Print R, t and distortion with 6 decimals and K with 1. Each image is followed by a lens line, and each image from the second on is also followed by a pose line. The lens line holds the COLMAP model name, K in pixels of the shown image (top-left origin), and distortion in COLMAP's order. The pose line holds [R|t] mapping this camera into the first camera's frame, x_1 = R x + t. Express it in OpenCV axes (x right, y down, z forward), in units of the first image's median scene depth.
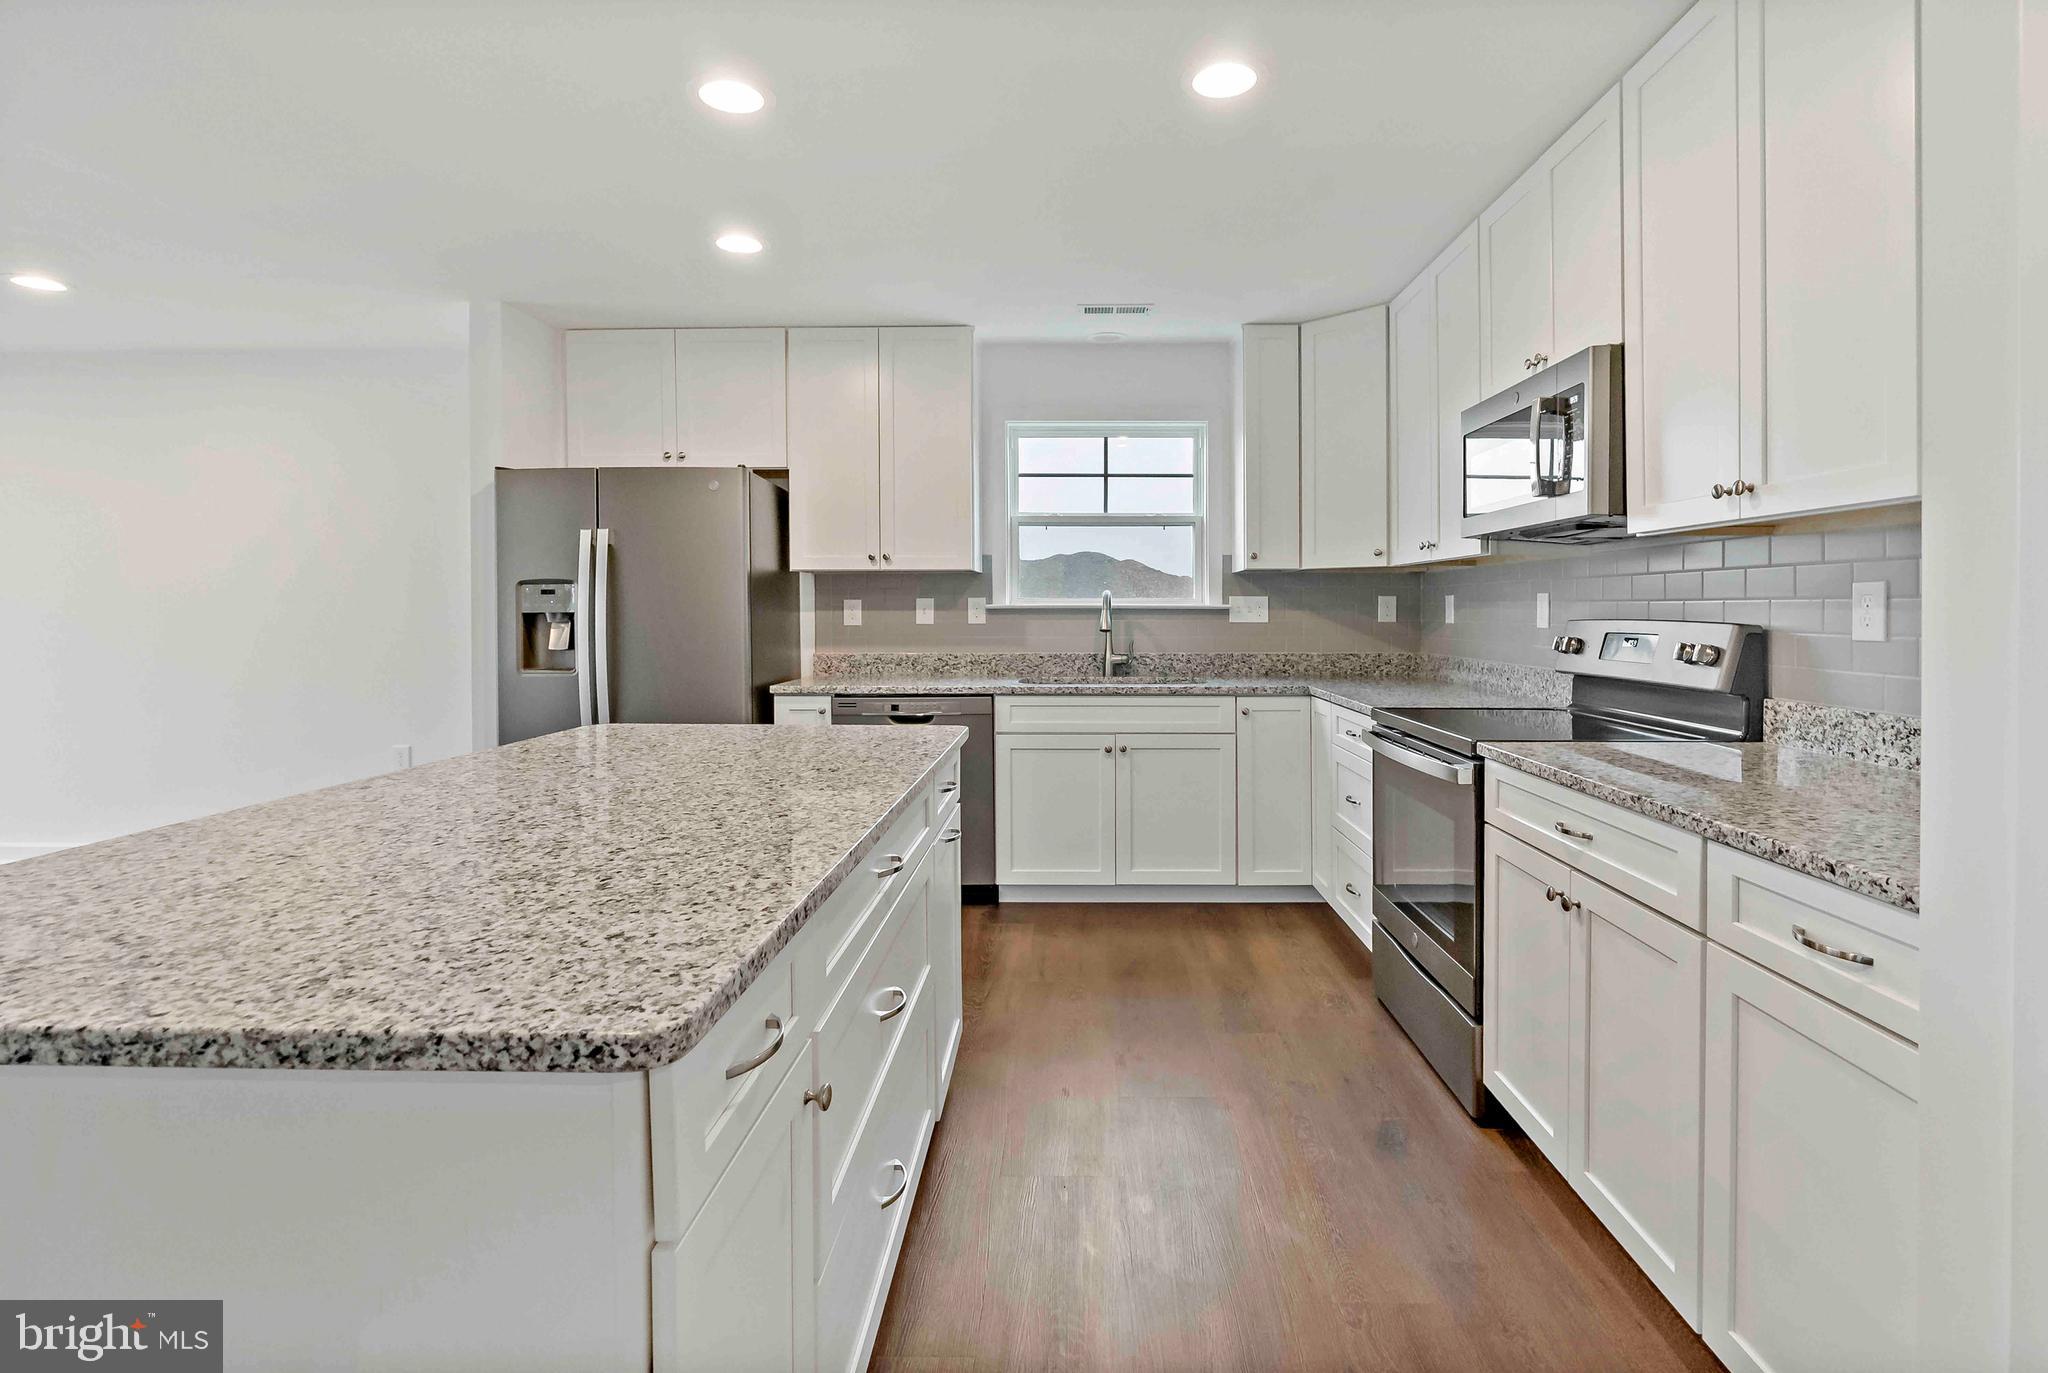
lens RADIAL K [[997.1, 0, 1054.4], [0, 997.1, 614.3], [0, 0, 1]] dist [-0.005542, 0.001648]
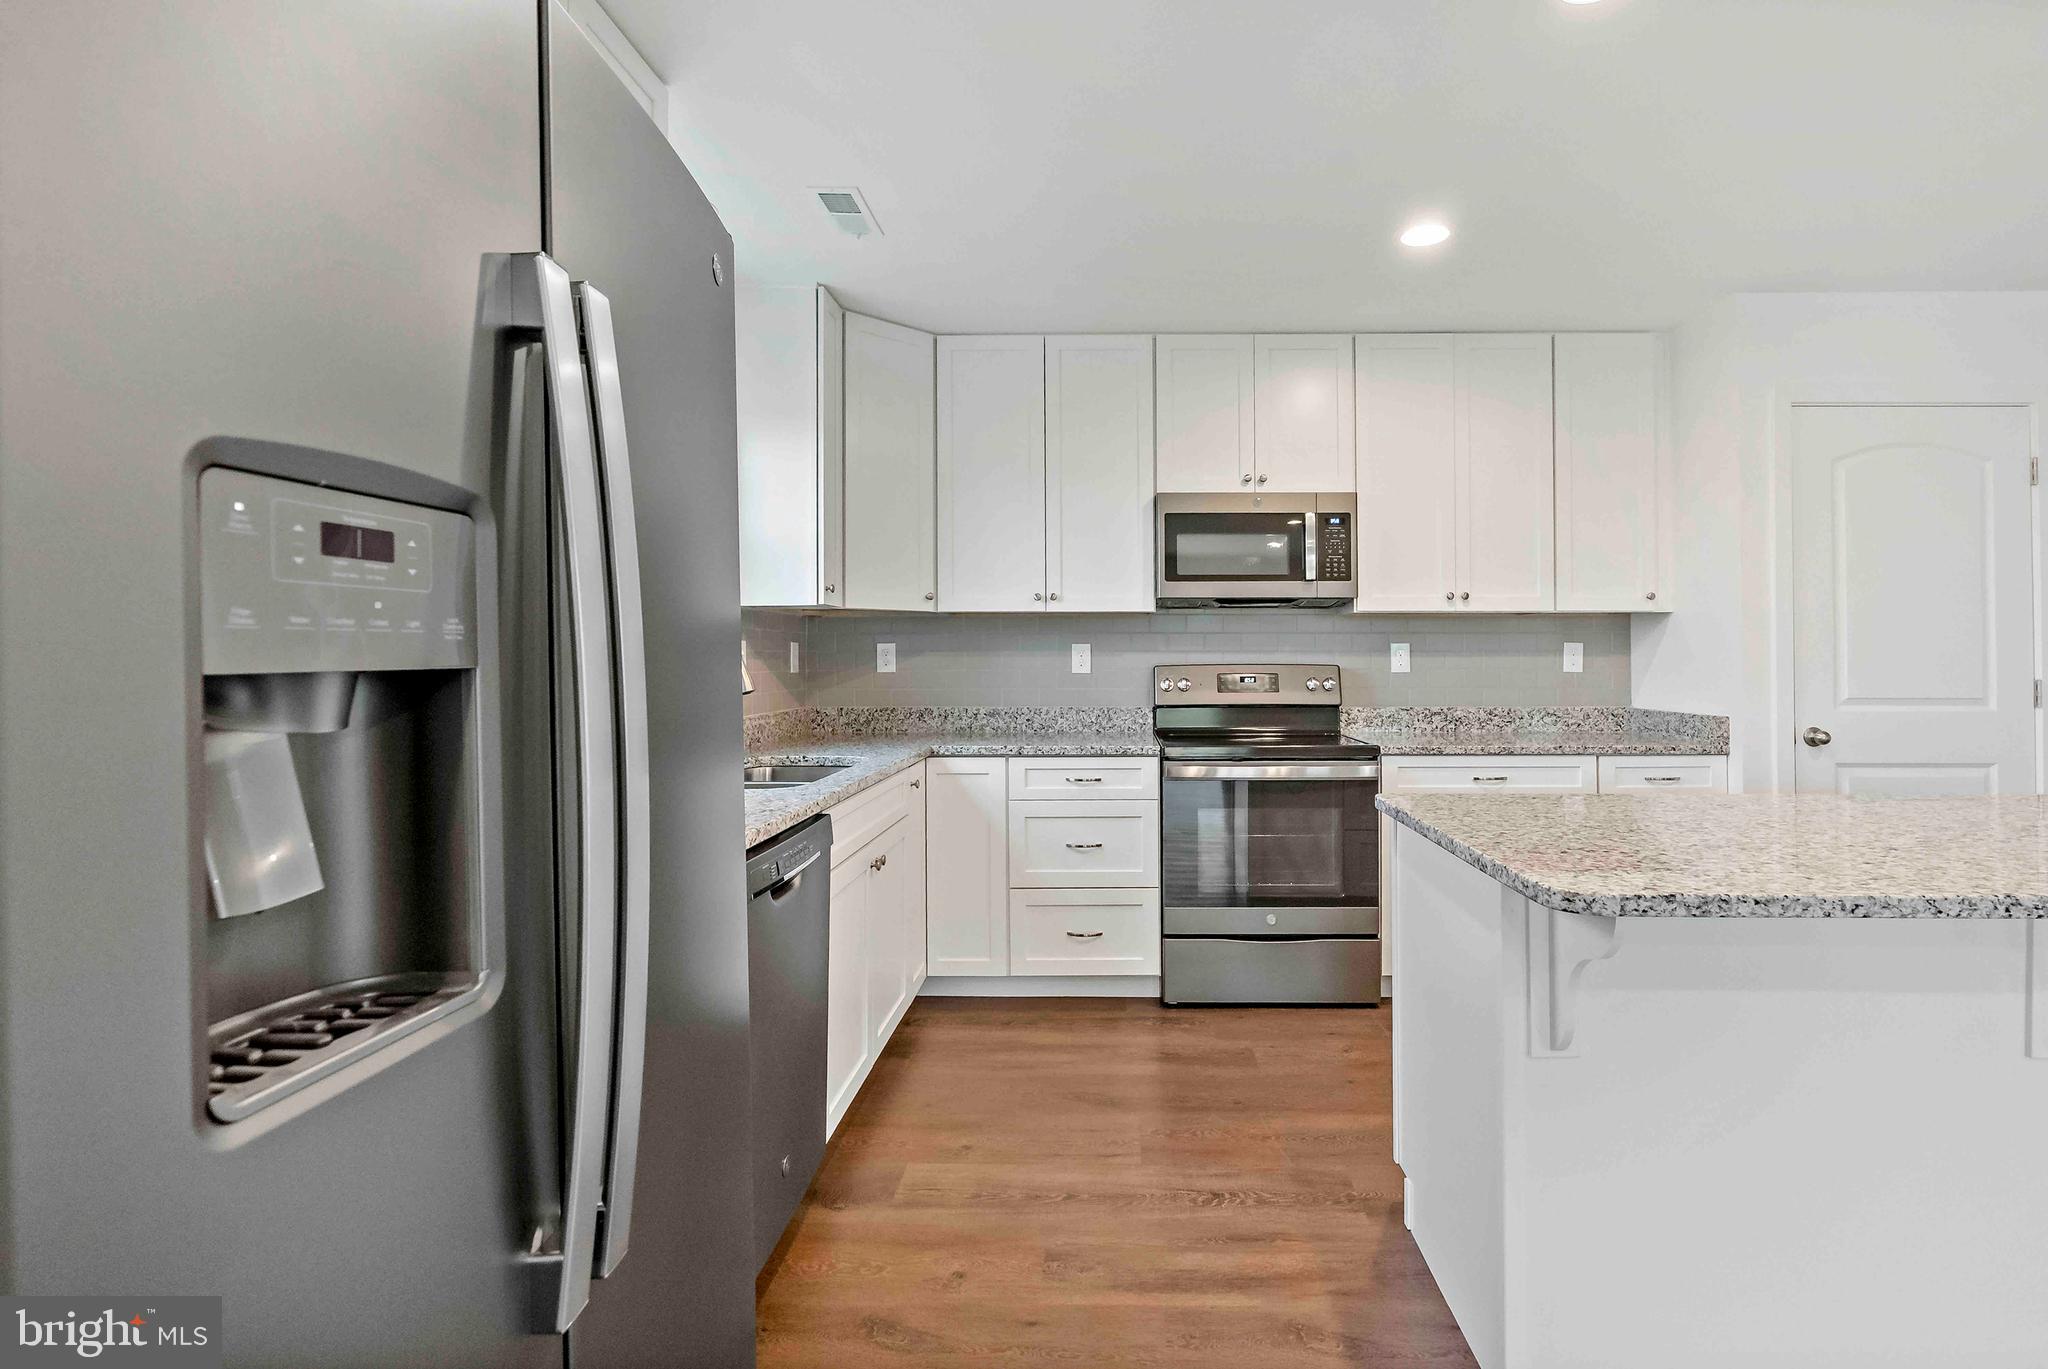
lens RADIAL K [[975.1, 0, 1115.9], [0, 975.1, 657.1], [0, 0, 1]] dist [-0.001080, -0.000129]
pose [[-0.052105, 0.001362, 0.998641, -0.899822], [0.006650, 0.999977, -0.001017, -0.005136], [-0.998619, 0.006588, -0.052112, 1.314399]]
